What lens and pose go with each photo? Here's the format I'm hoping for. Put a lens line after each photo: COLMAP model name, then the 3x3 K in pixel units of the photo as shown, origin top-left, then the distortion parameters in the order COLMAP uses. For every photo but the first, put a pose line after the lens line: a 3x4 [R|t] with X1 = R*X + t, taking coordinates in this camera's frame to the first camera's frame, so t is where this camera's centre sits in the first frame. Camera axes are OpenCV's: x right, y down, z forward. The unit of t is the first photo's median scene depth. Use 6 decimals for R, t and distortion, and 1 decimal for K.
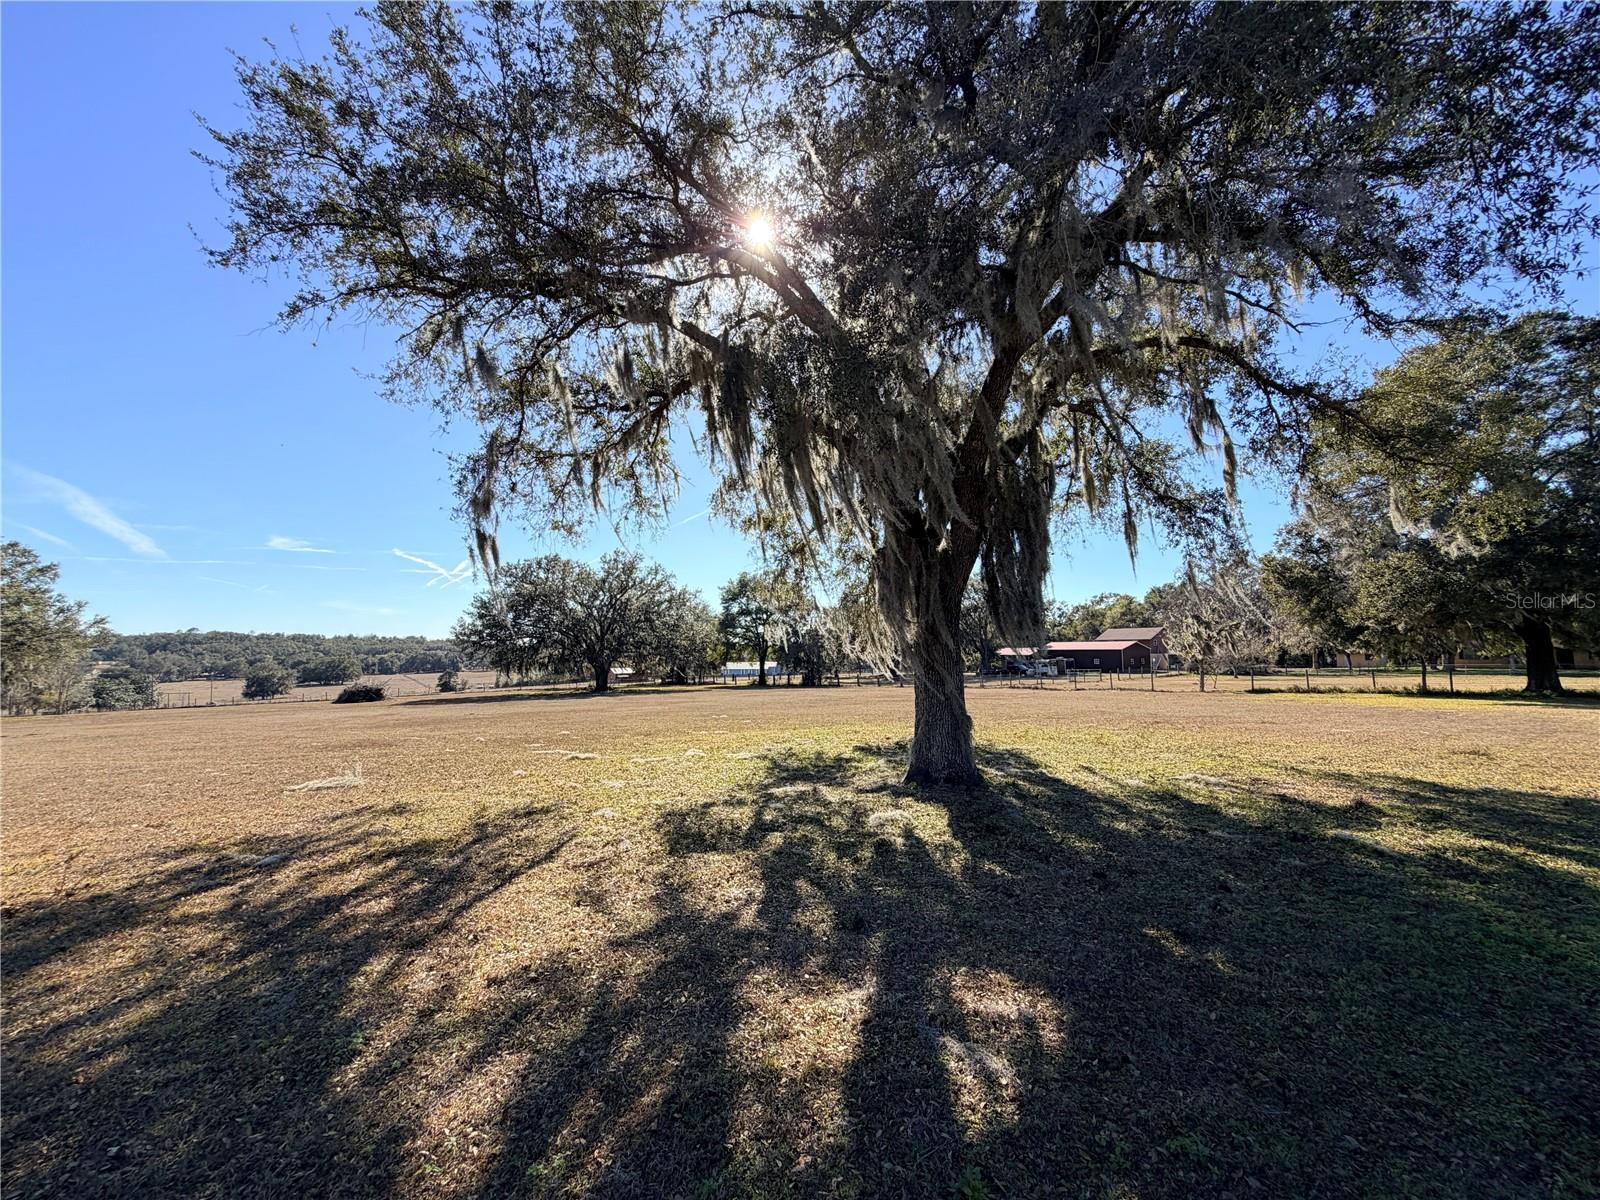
lens RADIAL K [[636.3, 0, 795.4], [0, 636.3, 602.8], [0, 0, 1]] dist [-0.002249, -0.000134]
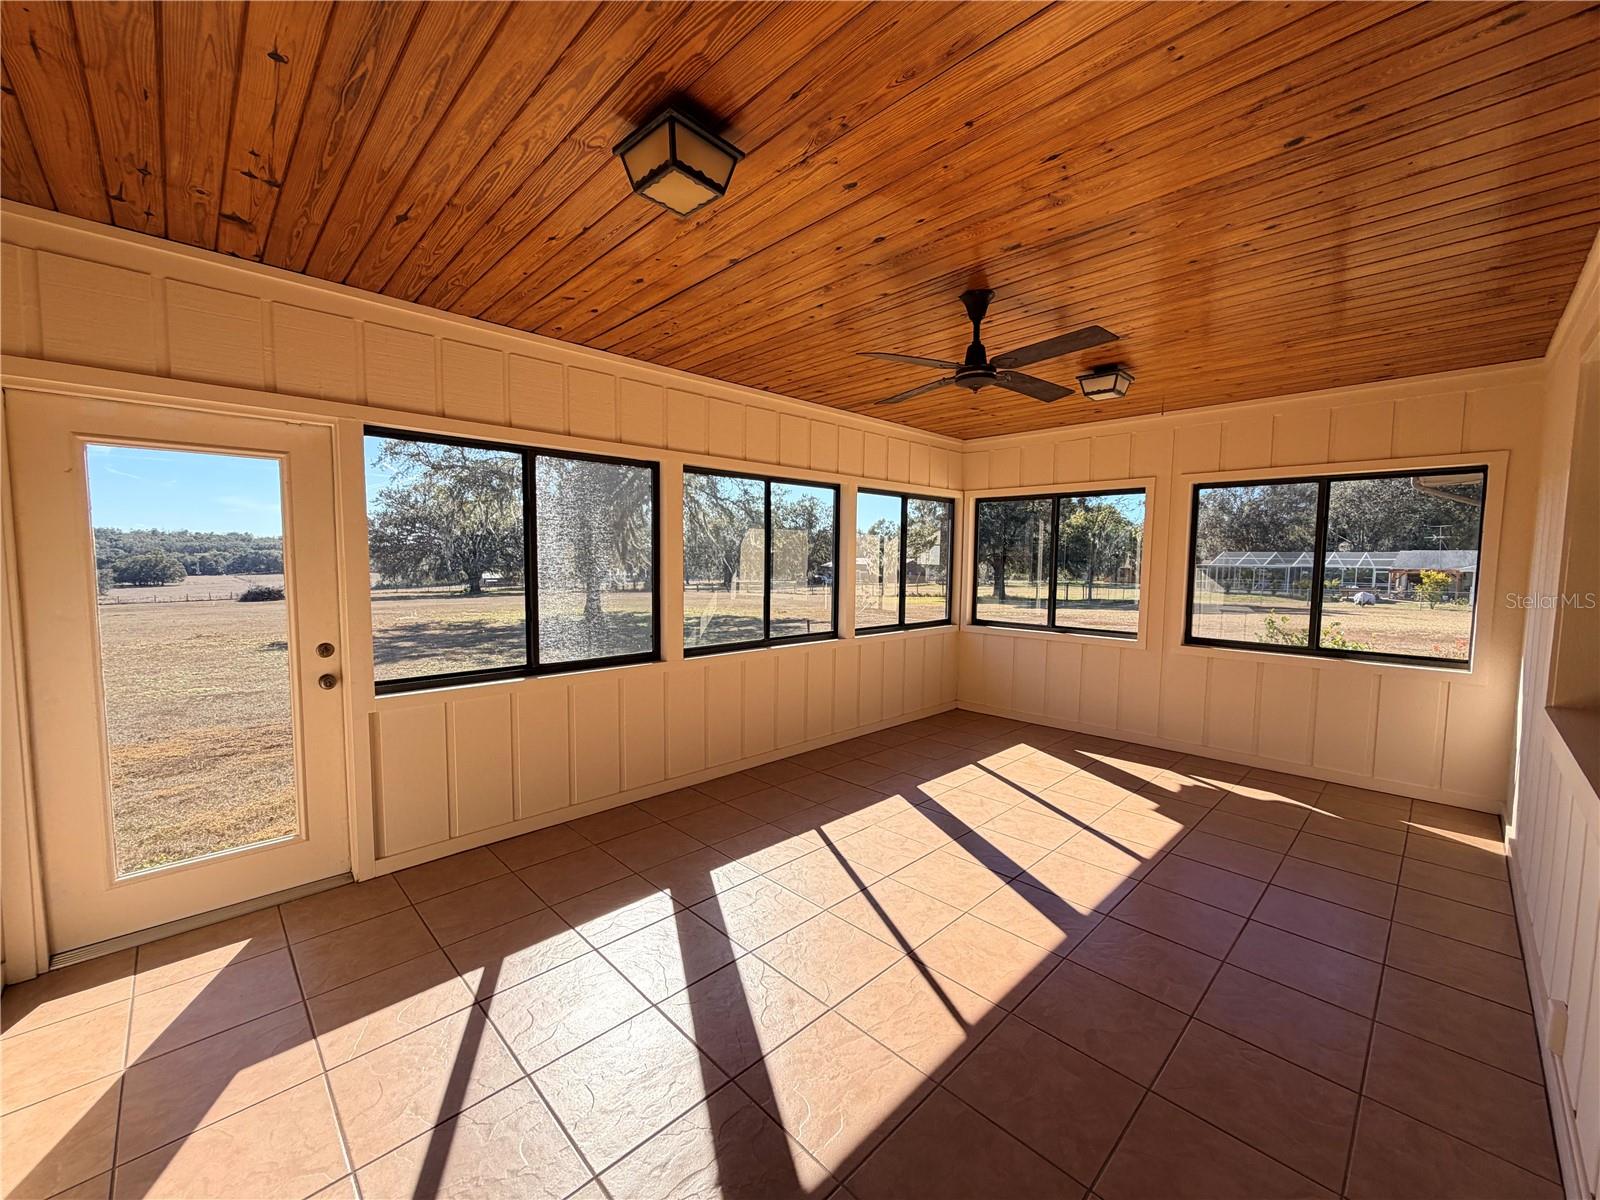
lens RADIAL K [[636.3, 0, 795.4], [0, 636.3, 602.8], [0, 0, 1]] dist [-0.002249, -0.000134]
pose [[0.982828, 0.004622, 0.184464, 0.065191], [-0.031635, 0.989105, 0.143769, -0.033901], [-0.181789, -0.147136, 0.972267, -0.265653]]
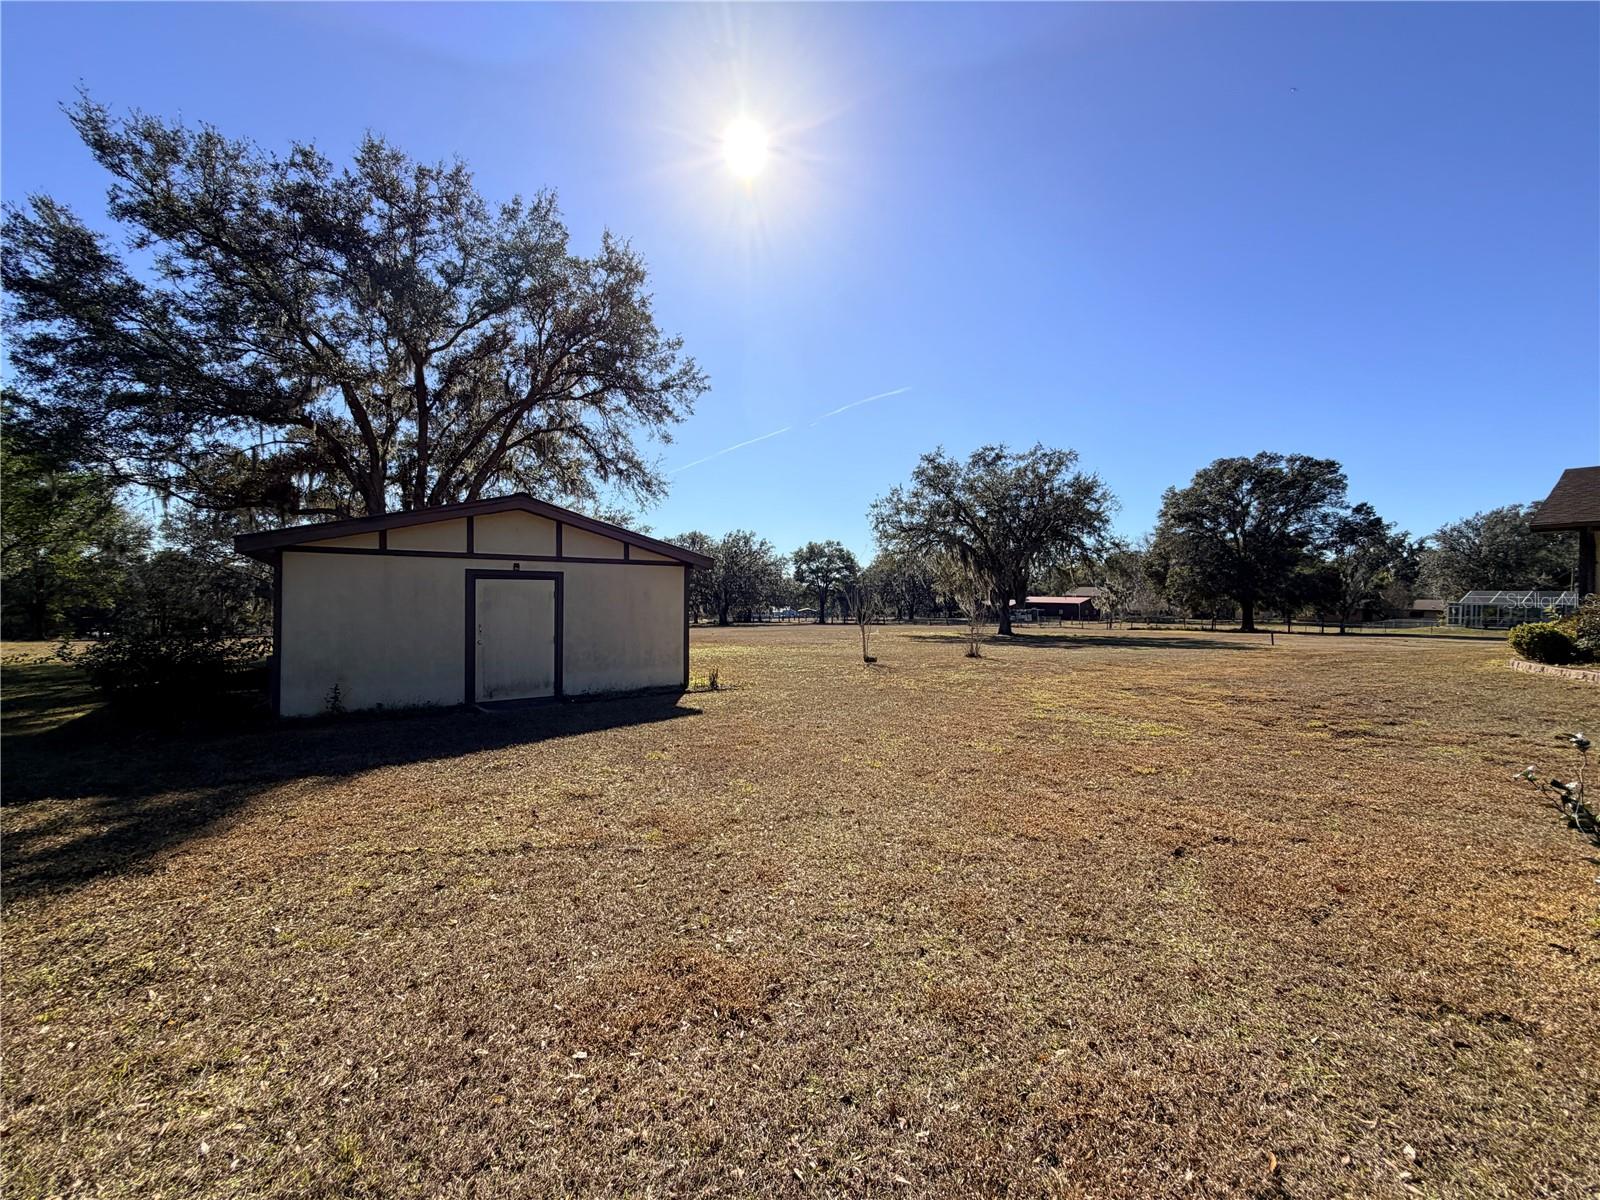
lens RADIAL K [[636.3, 0, 795.4], [0, 636.3, 602.8], [0, 0, 1]] dist [-0.002249, -0.000134]
pose [[0.999288, 0.023377, 0.029601, -0.150823], [-0.025860, 0.995920, 0.086459, -0.033654], [-0.027459, -0.087163, 0.995816, -0.378929]]
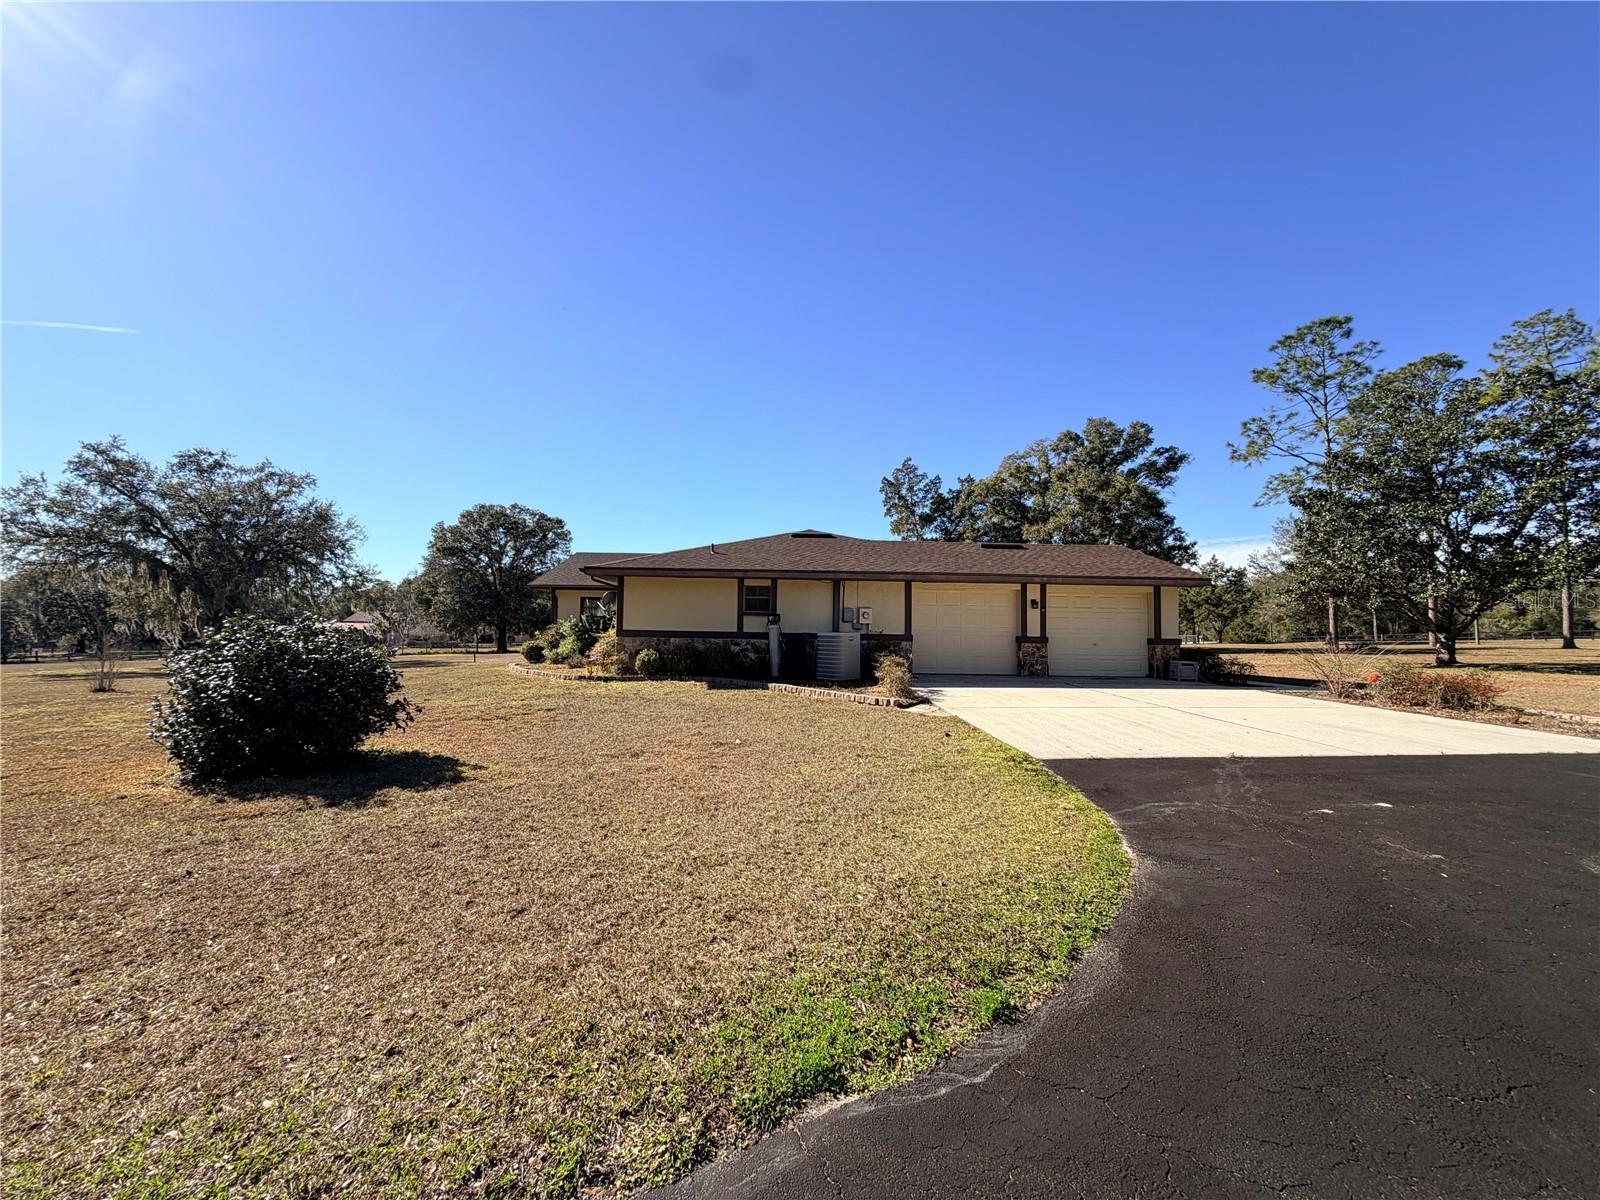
lens RADIAL K [[633.1, 0, 795.2], [0, 633.1, 601.8], [0, 0, 1]] dist [0.000174, -0.000073]
pose [[0.518924, 0.052162, 0.853228, -0.140143], [-0.079949, 0.996723, -0.012310, -0.040649], [-0.851074, -0.061827, 0.521393, -0.449844]]
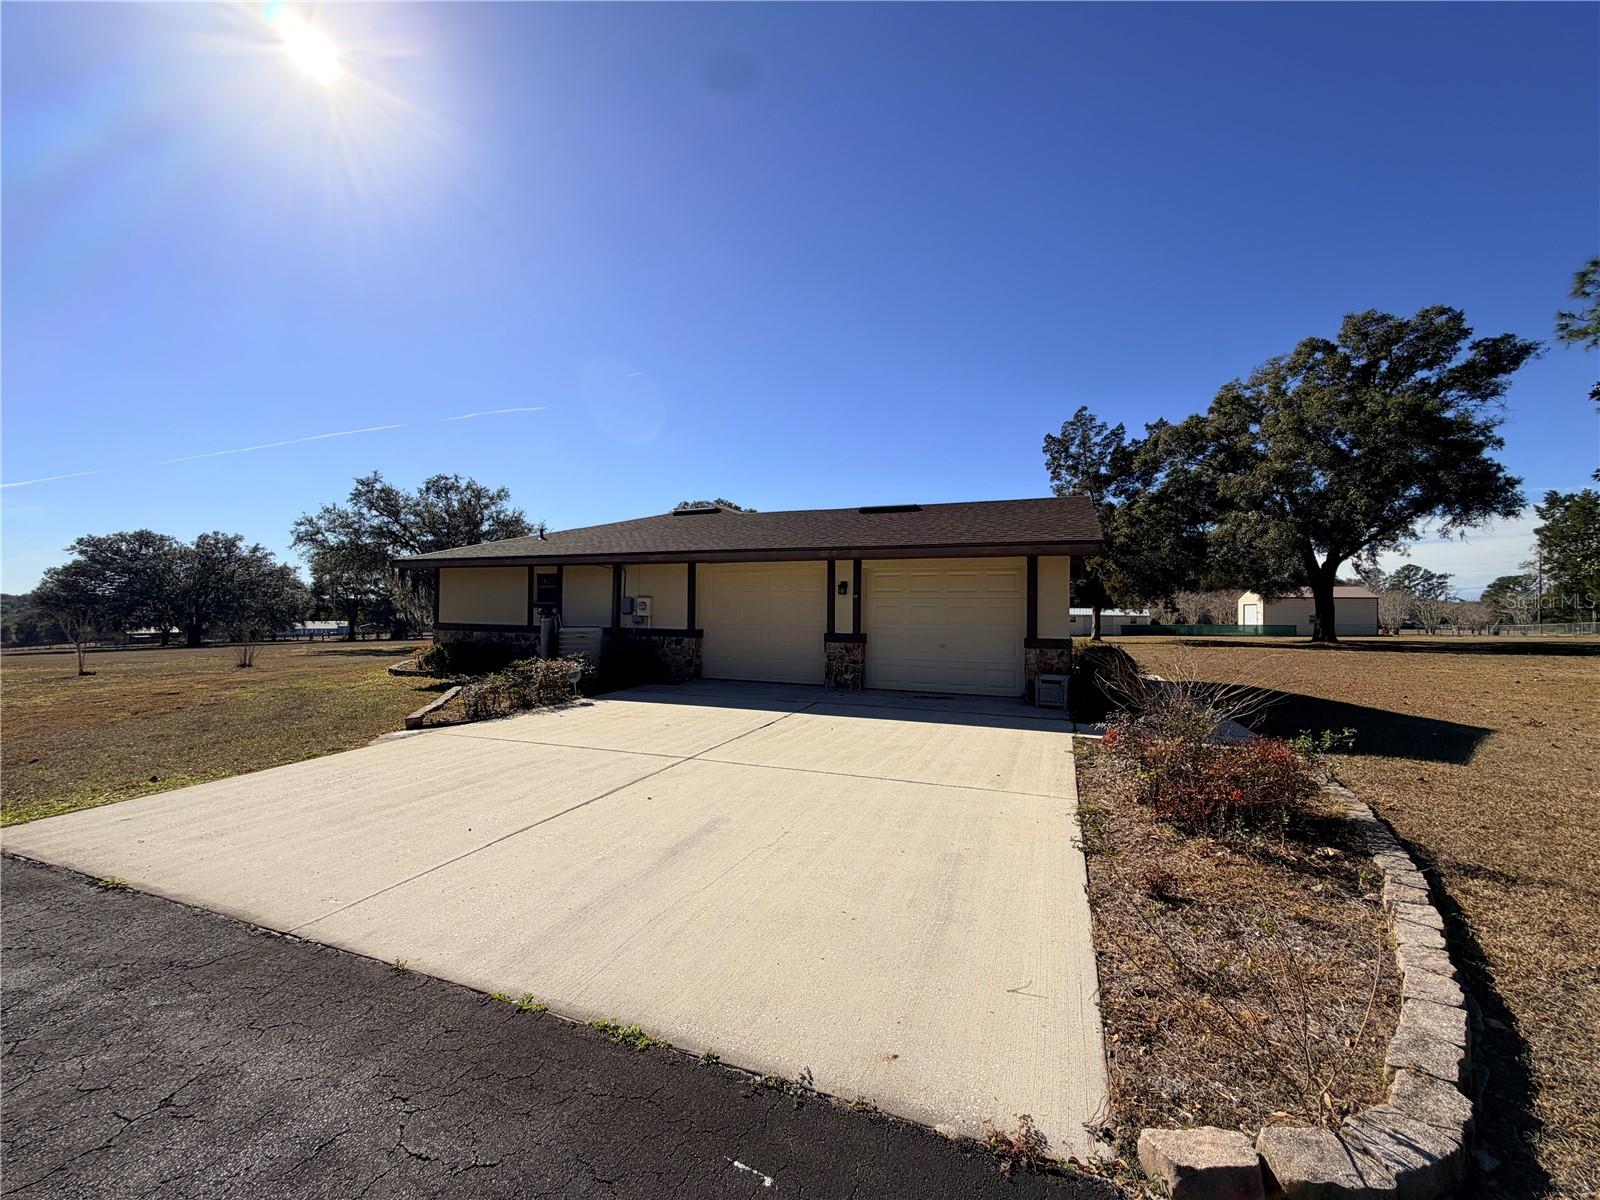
lens RADIAL K [[636.3, 0, 795.4], [0, 636.3, 602.8], [0, 0, 1]] dist [-0.002249, -0.000134]
pose [[0.823478, 0.023180, 0.566874, -0.042156], [-0.057953, 0.997375, 0.043403, -0.048970], [-0.564380, -0.068594, 0.822660, -0.509796]]
